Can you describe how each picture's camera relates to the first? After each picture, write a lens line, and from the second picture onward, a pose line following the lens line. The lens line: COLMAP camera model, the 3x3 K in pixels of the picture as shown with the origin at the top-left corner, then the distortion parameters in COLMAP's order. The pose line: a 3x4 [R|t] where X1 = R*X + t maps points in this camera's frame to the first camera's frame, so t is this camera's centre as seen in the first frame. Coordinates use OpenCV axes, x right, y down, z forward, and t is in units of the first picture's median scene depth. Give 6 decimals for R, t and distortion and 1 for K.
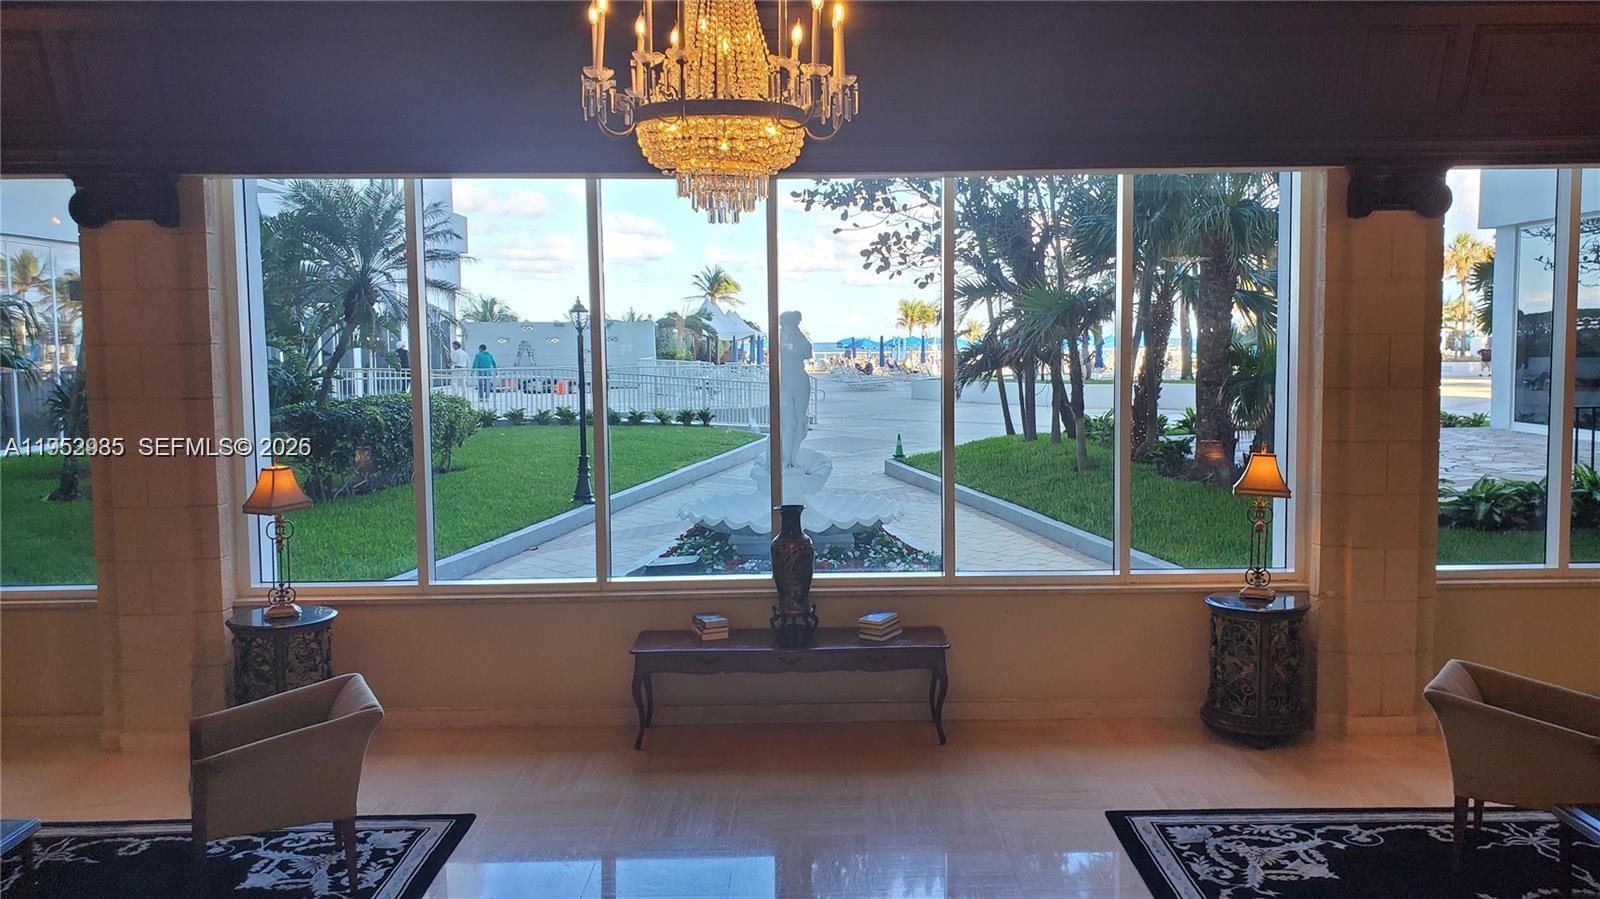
lens RADIAL K [[1234.2, 0, 798.6], [0, 1234.2, 427.1], [0, 0, 1]] dist [0.106265, -0.178377]
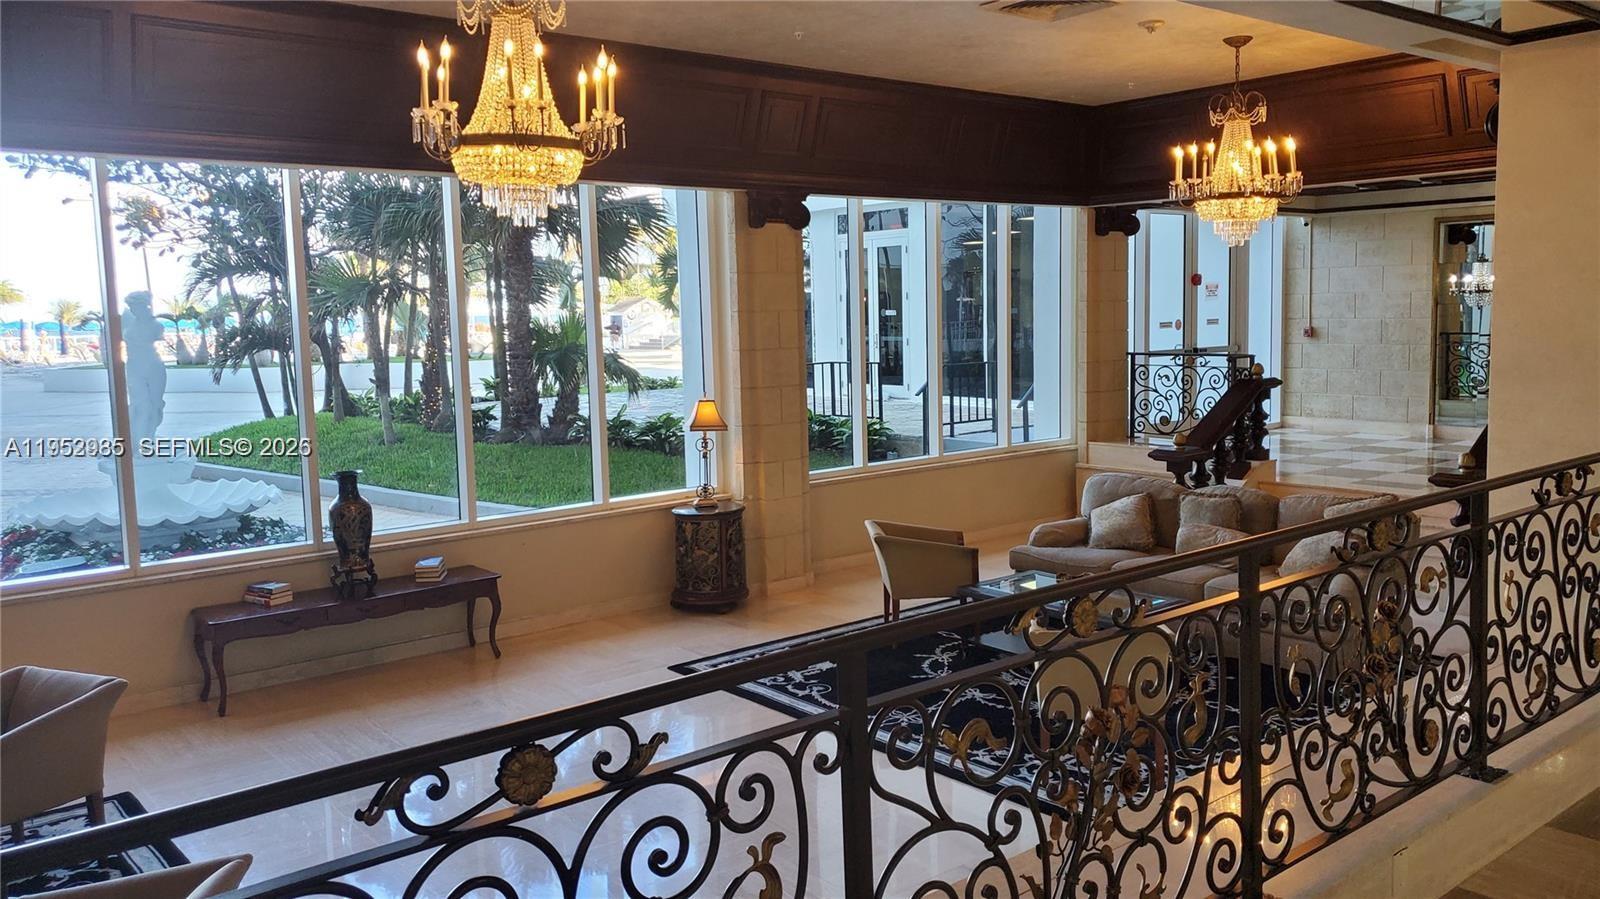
lens RADIAL K [[1234.2, 0, 798.6], [0, 1234.2, 427.1], [0, 0, 1]] dist [0.106265, -0.178377]
pose [[0.782200, -0.067522, 0.619357, -0.378387], [0.058090, 0.997683, 0.035404, 0.009336], [-0.620313, 0.008285, 0.784310, -0.111678]]
